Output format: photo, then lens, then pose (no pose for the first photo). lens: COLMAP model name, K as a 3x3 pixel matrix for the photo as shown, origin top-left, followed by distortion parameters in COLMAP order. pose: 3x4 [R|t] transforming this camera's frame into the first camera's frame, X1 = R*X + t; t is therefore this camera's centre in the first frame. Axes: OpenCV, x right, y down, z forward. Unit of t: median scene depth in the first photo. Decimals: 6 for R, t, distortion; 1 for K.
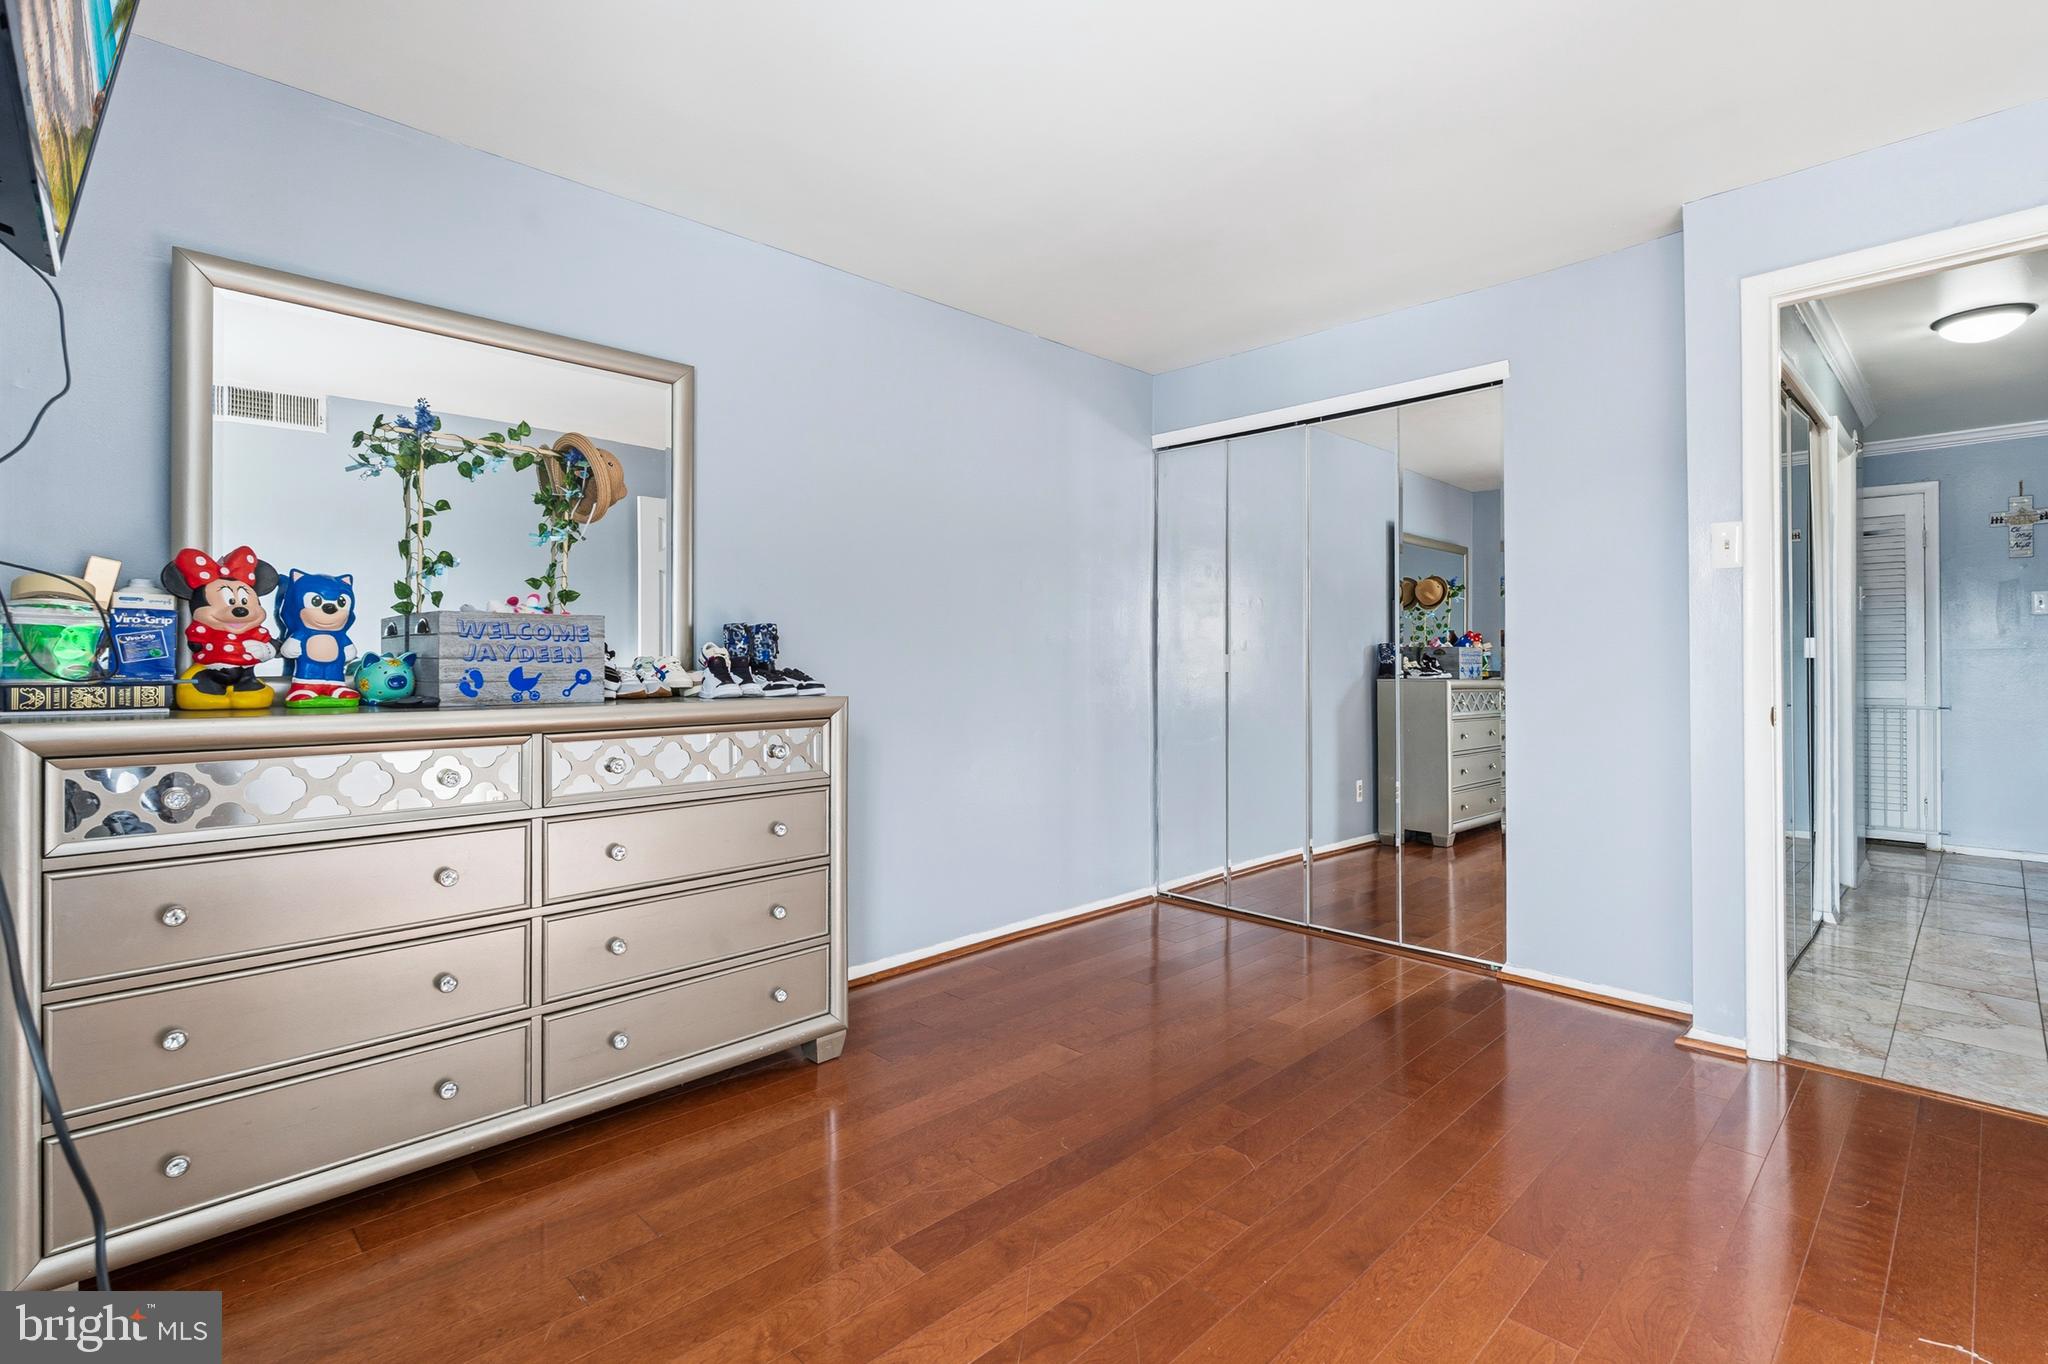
lens RADIAL K [[925.9, 0, 1022.2], [0, 925.9, 668.9], [0, 0, 1]] dist [-0.001171, -0.000595]
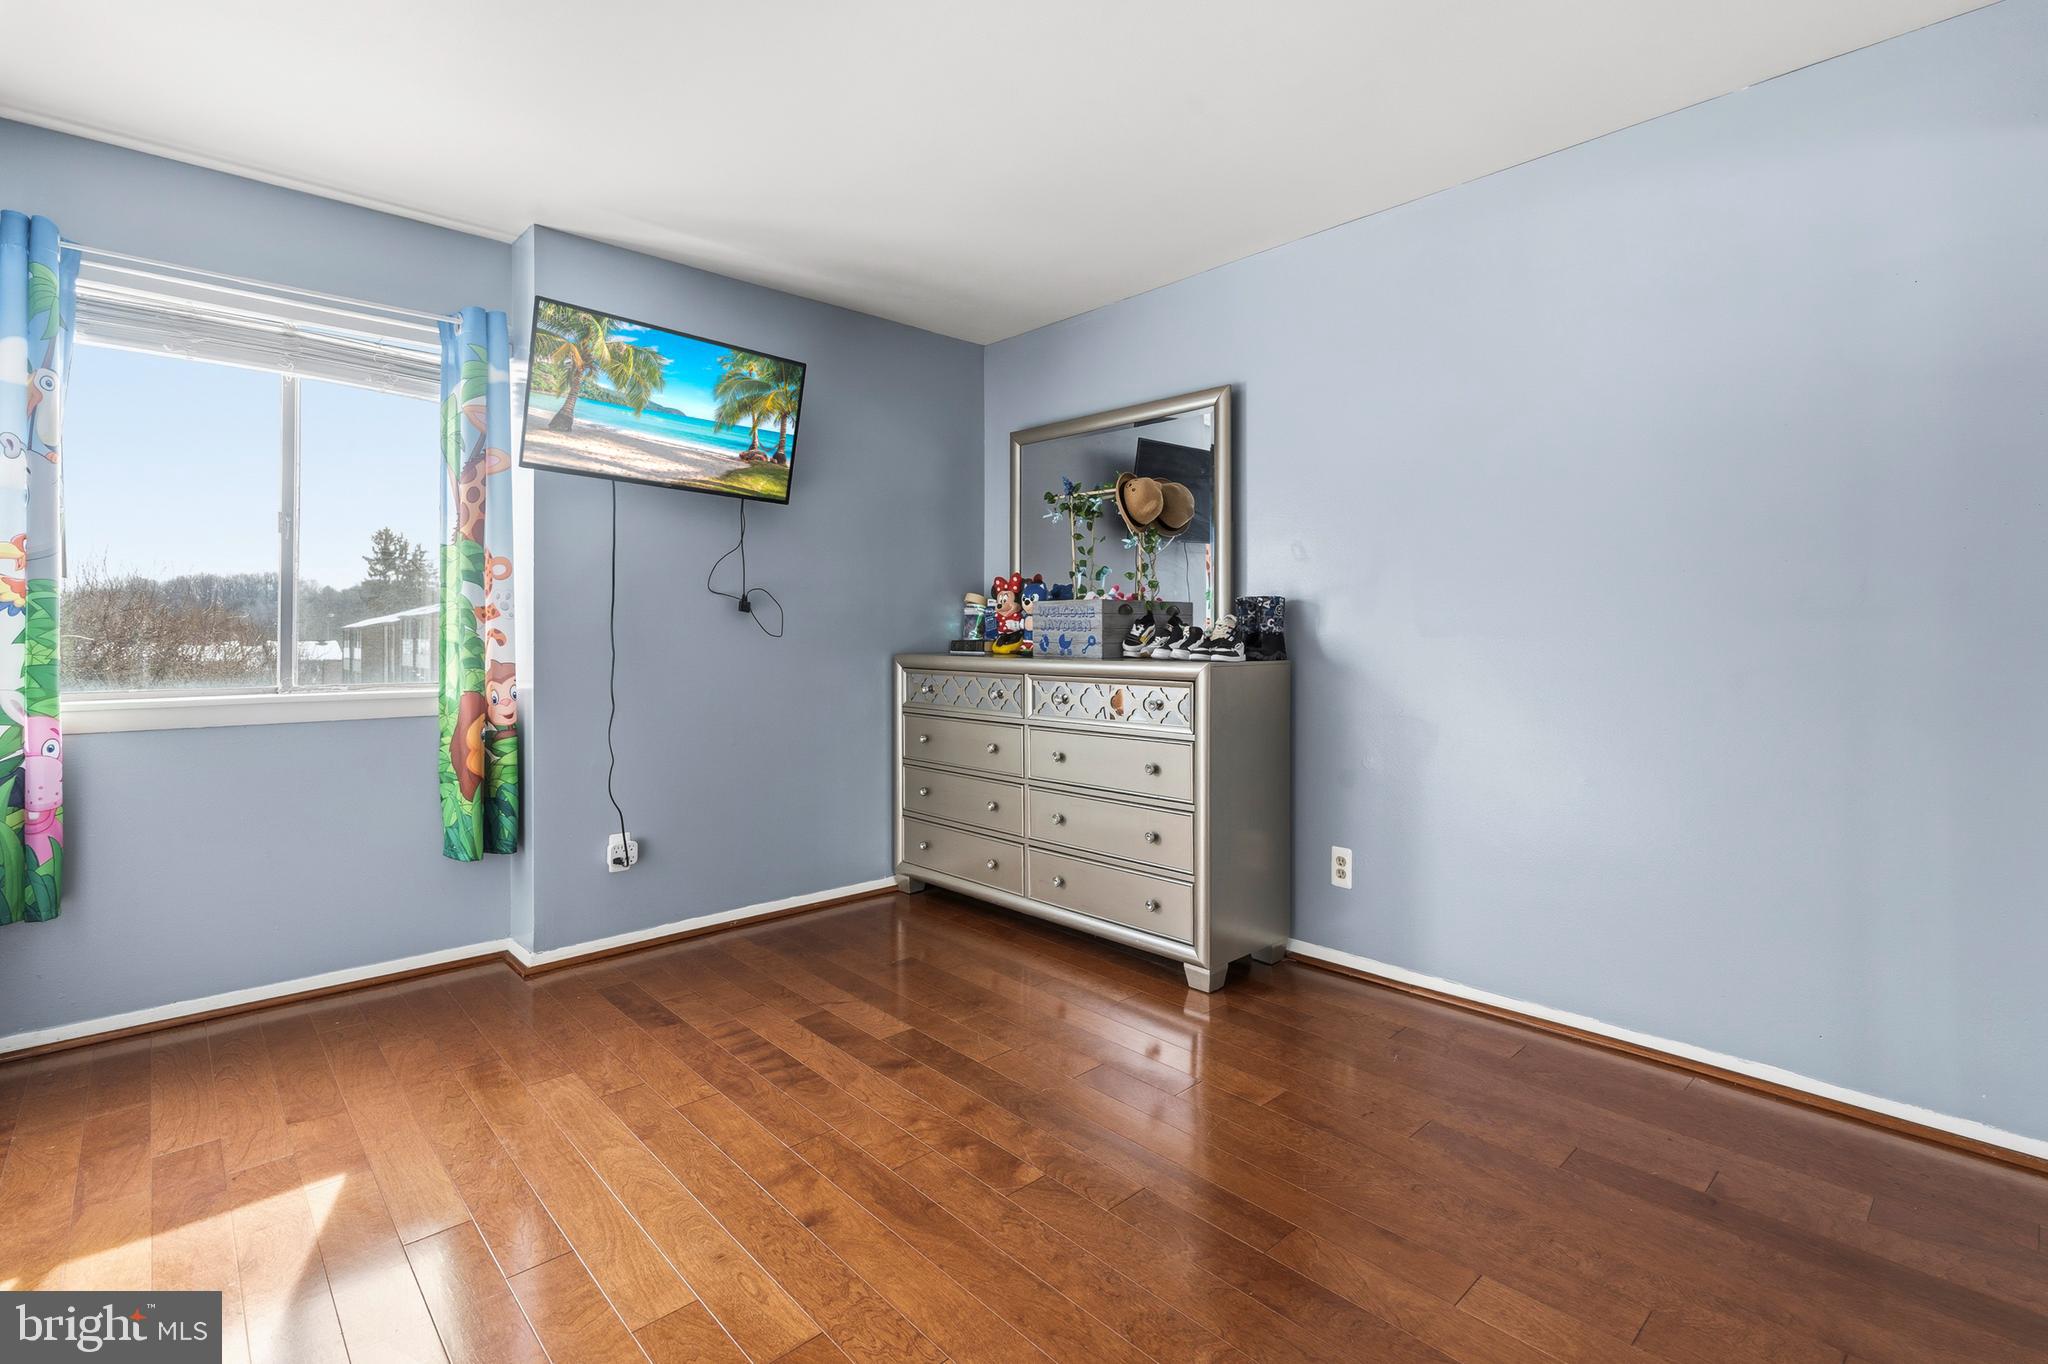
lens RADIAL K [[925.9, 0, 1046.3], [0, 925.9, 651.5], [0, 0, 1]] dist [-0.001171, -0.000595]
pose [[-0.001163, 0.013030, -0.999914, 1.057858], [-0.006353, 0.999895, 0.013037, 0.007774], [0.999979, 0.006368, -0.001080, 0.974495]]
